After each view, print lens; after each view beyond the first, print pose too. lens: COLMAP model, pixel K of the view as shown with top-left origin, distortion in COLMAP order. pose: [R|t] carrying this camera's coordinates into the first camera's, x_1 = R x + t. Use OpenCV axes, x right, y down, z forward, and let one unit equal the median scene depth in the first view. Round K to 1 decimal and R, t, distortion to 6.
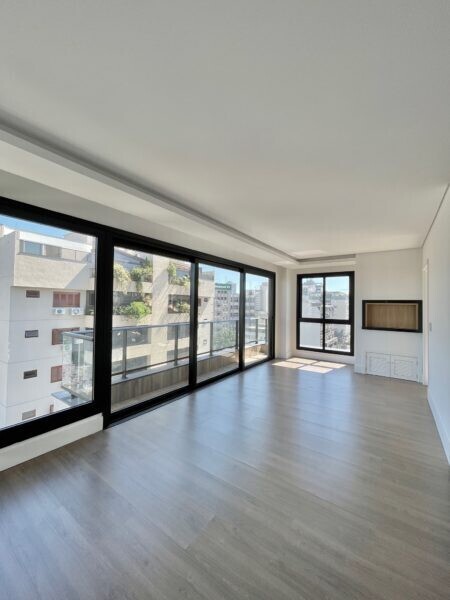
lens RADIAL K [[241.8, 0, 225.5], [0, 241.8, 302.8], [0, 0, 1]] dist [-0.002753, -0.000294]
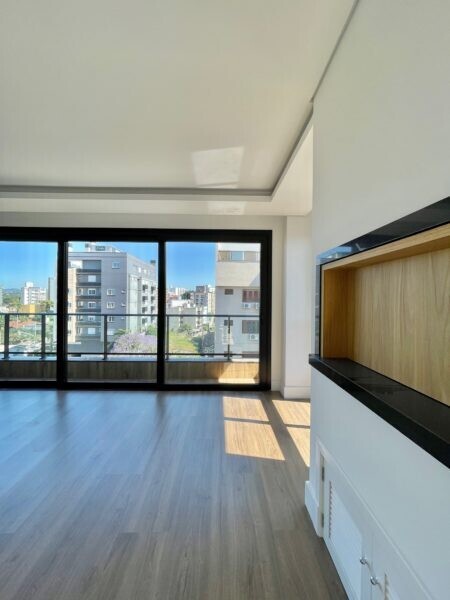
lens RADIAL K [[241.8, 0, 225.5], [0, 241.8, 302.8], [0, 0, 1]] dist [-0.002753, -0.000294]
pose [[0.592305, -0.000790, -0.805714, 0.233594], [0.012763, 0.999883, 0.008402, 0.011866], [0.805613, -0.015260, 0.592246, 0.240981]]
